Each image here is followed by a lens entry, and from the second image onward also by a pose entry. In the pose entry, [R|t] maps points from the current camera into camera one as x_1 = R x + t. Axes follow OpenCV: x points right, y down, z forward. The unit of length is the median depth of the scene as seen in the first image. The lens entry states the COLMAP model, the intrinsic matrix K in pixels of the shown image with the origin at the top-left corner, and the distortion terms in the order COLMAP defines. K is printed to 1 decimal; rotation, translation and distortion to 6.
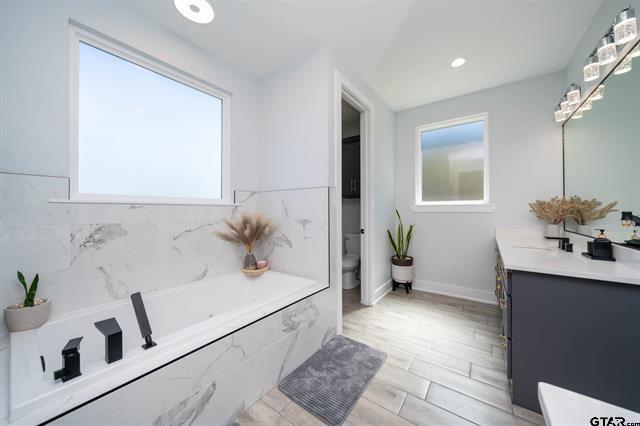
lens RADIAL K [[223.6, 0, 321.7], [0, 223.6, 211.1], [0, 0, 1]] dist [-0.002723, -0.000280]
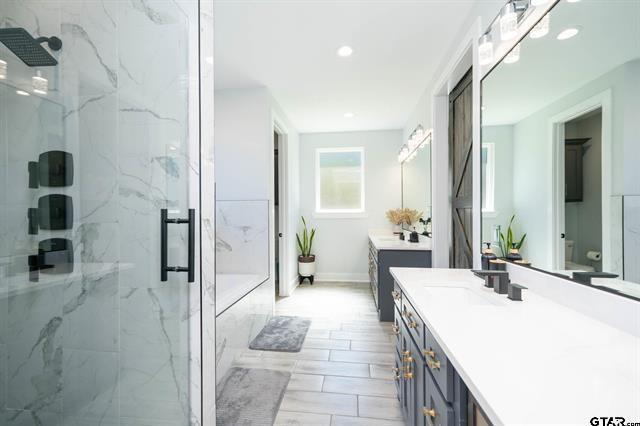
lens RADIAL K [[265.0, 0, 319.7], [0, 265.0, 215.6], [0, 0, 1]] dist [0.000724, 0.000020]
pose [[0.875944, -0.007401, 0.482356, -0.387612], [0.006135, 0.999972, 0.004202, -0.021423], [-0.482374, -0.000721, 0.875965, -0.417393]]
